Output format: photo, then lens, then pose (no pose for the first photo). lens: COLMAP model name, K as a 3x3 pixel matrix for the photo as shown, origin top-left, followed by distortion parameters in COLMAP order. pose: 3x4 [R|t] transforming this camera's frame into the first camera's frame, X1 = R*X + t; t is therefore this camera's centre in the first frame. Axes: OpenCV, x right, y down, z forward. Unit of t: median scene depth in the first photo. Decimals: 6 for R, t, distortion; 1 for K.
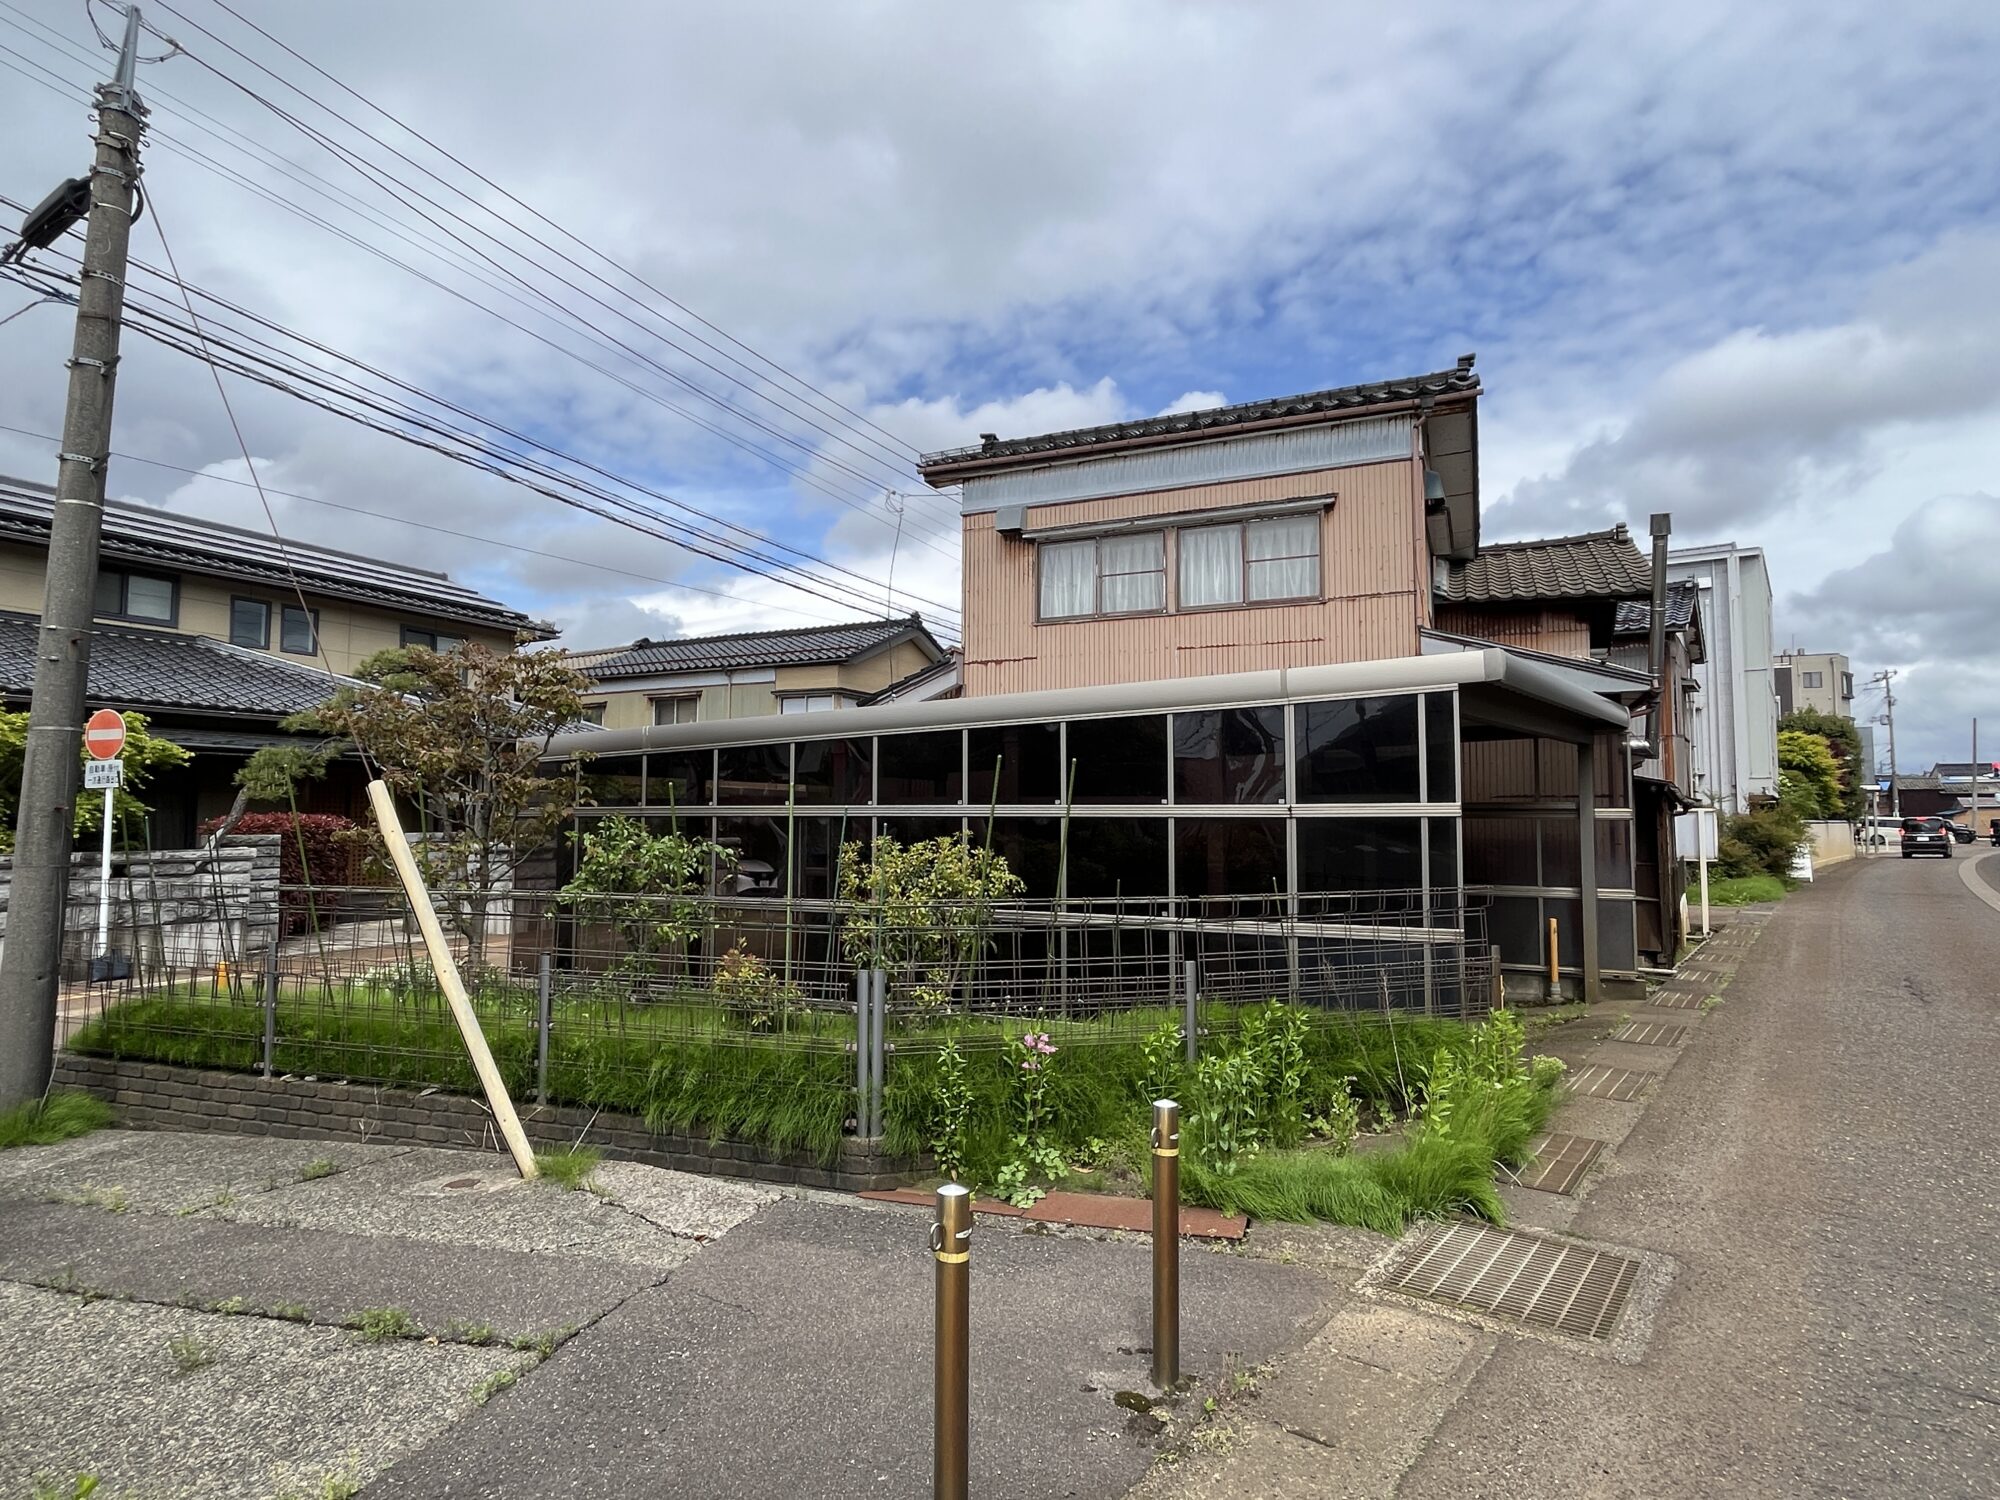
lens RADIAL K [[1061.8, 0, 1000.0], [0, 1061.8, 750.0], [0, 0, 1]] dist [0.001746, 0.001719]
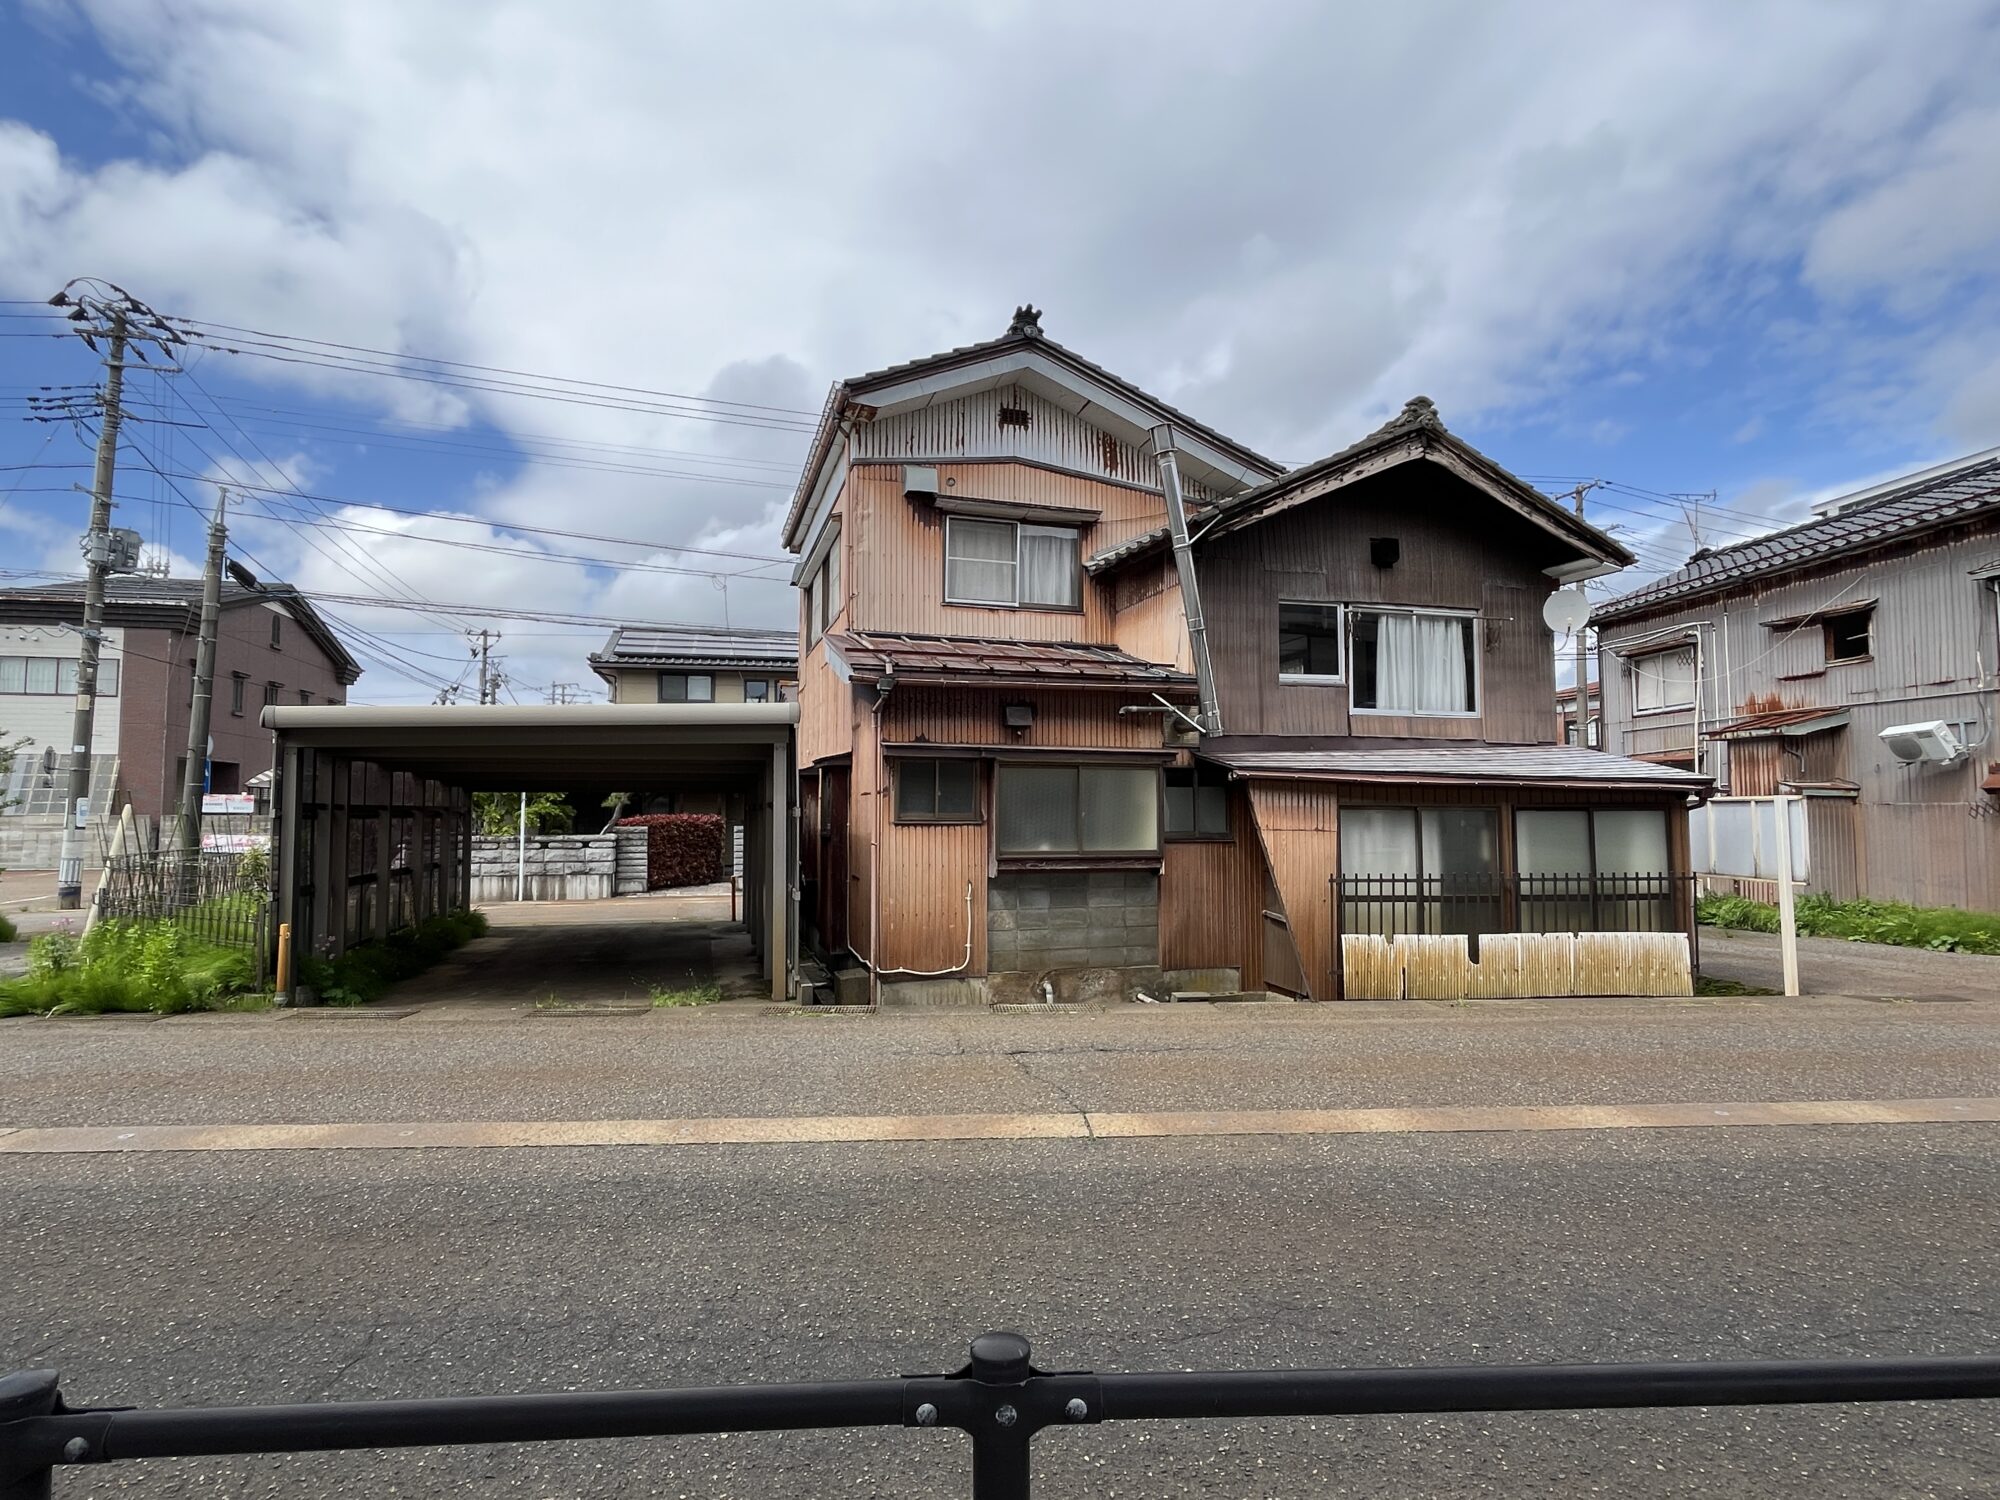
lens RADIAL K [[1016.0, 0, 977.4], [0, 1016.0, 748.2], [0, 0, 1]] dist [-0.000520, -0.000201]
pose [[0.656285, -0.052890, -0.752657, 1.067747], [0.052690, 0.998317, -0.024210, 0.024653], [0.752671, -0.023769, 0.657967, 0.391240]]
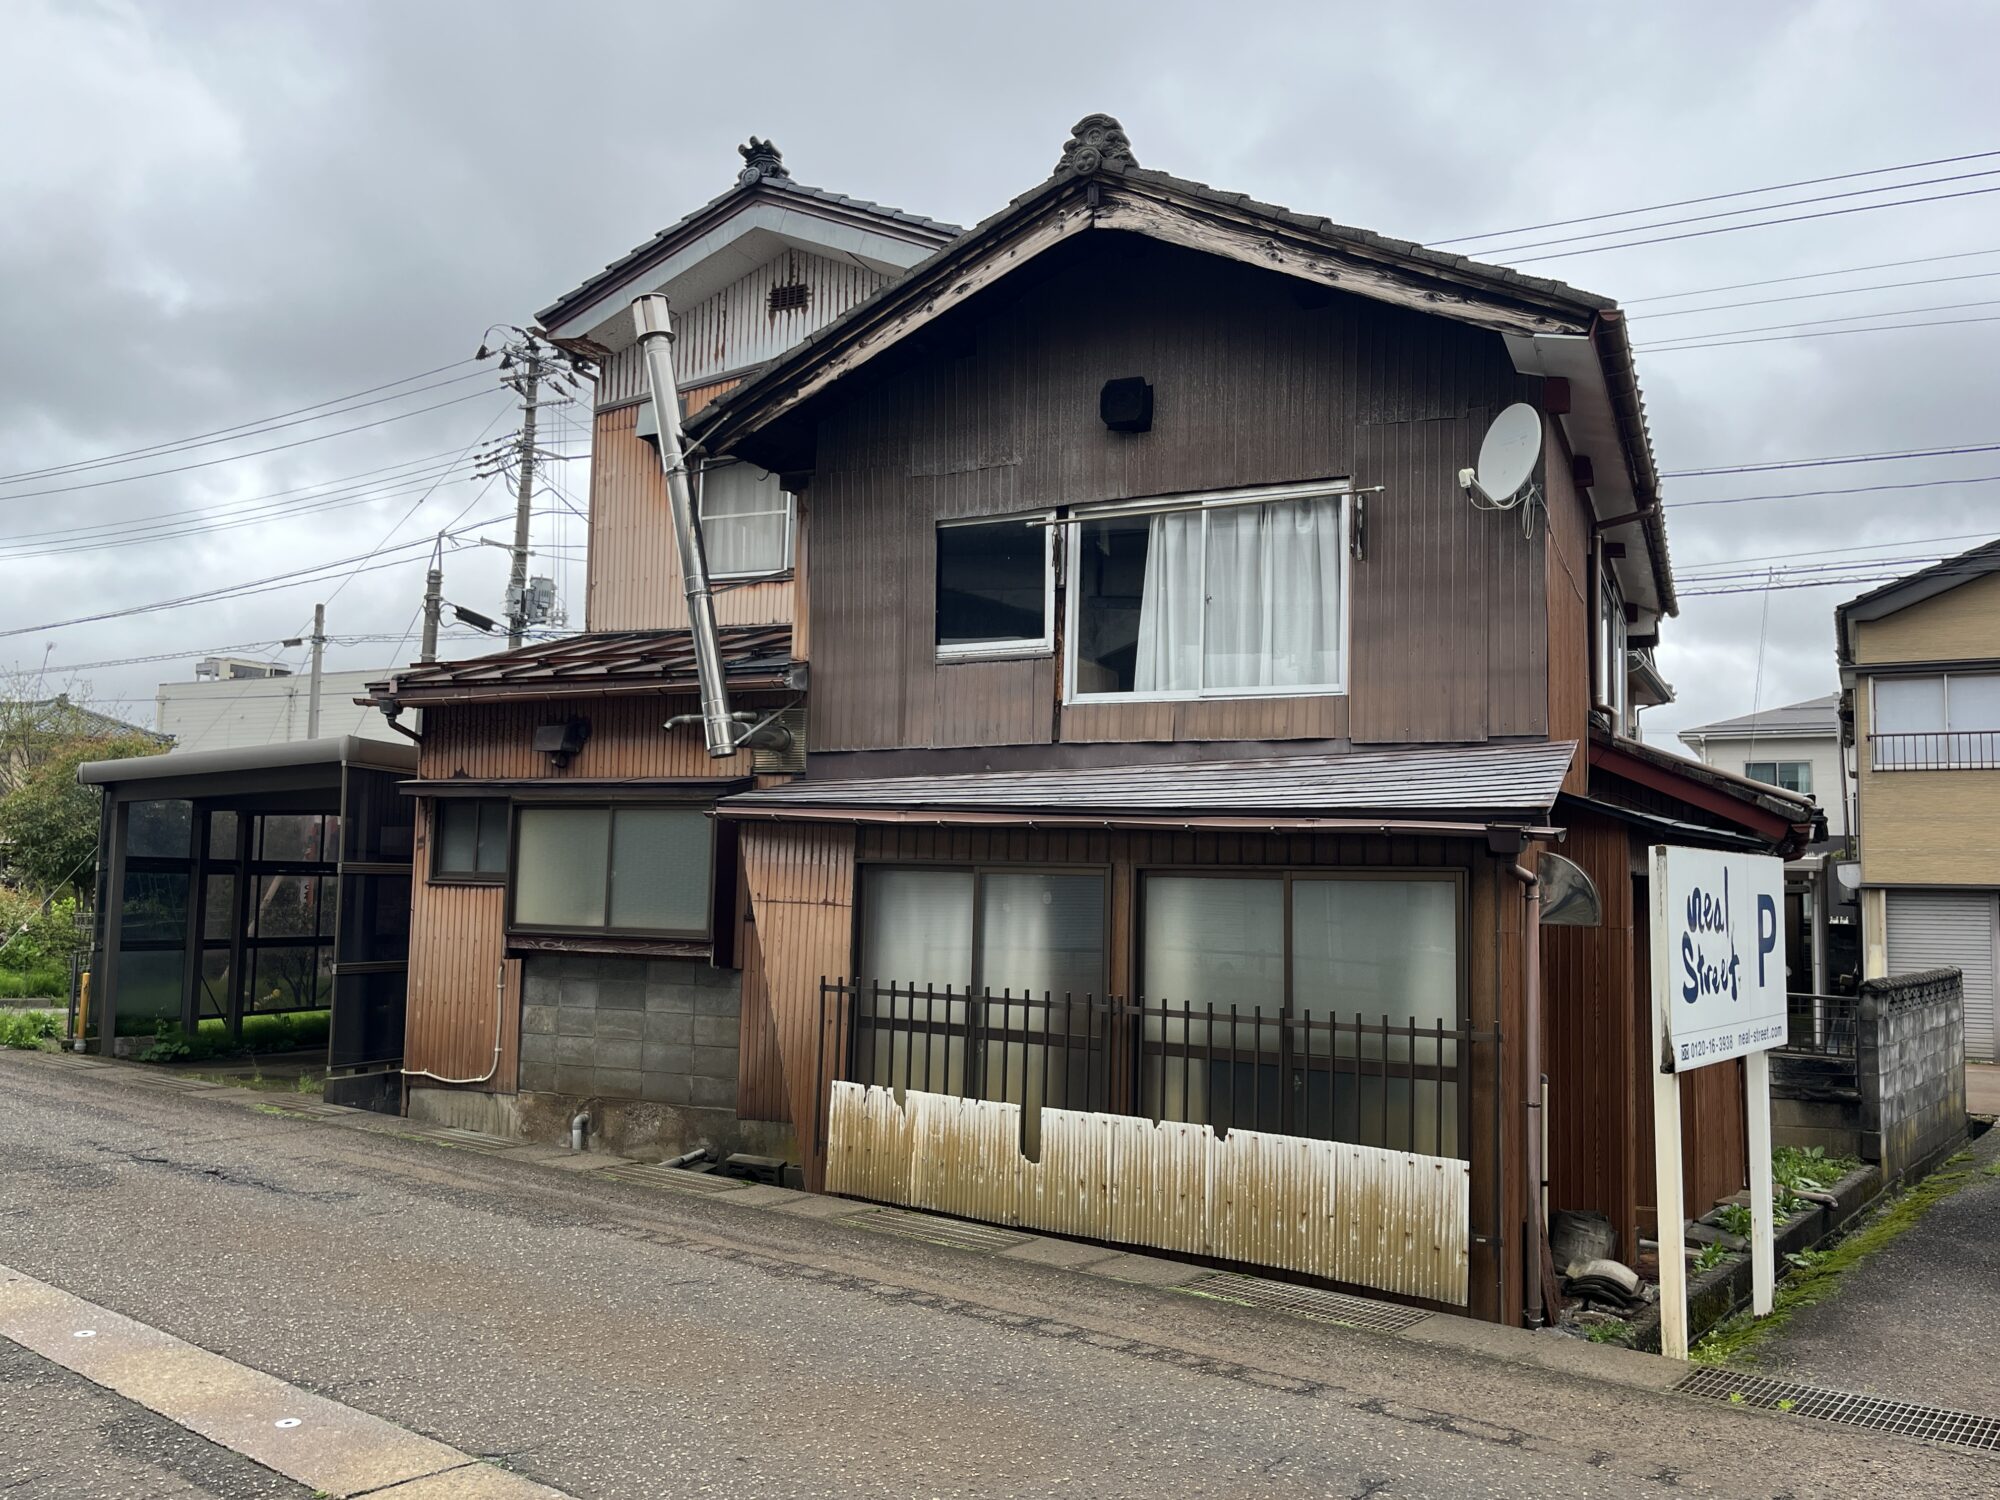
lens RADIAL K [[1600.3, 0, 955.1], [0, 1600.3, 750.1], [0, 0, 1]] dist [0.044639, -0.006415]
pose [[-0.014538, -0.091788, -0.995672, 1.375104], [0.044181, 0.994746, -0.092348, 0.079568], [0.998918, -0.045332, -0.010406, 1.127336]]
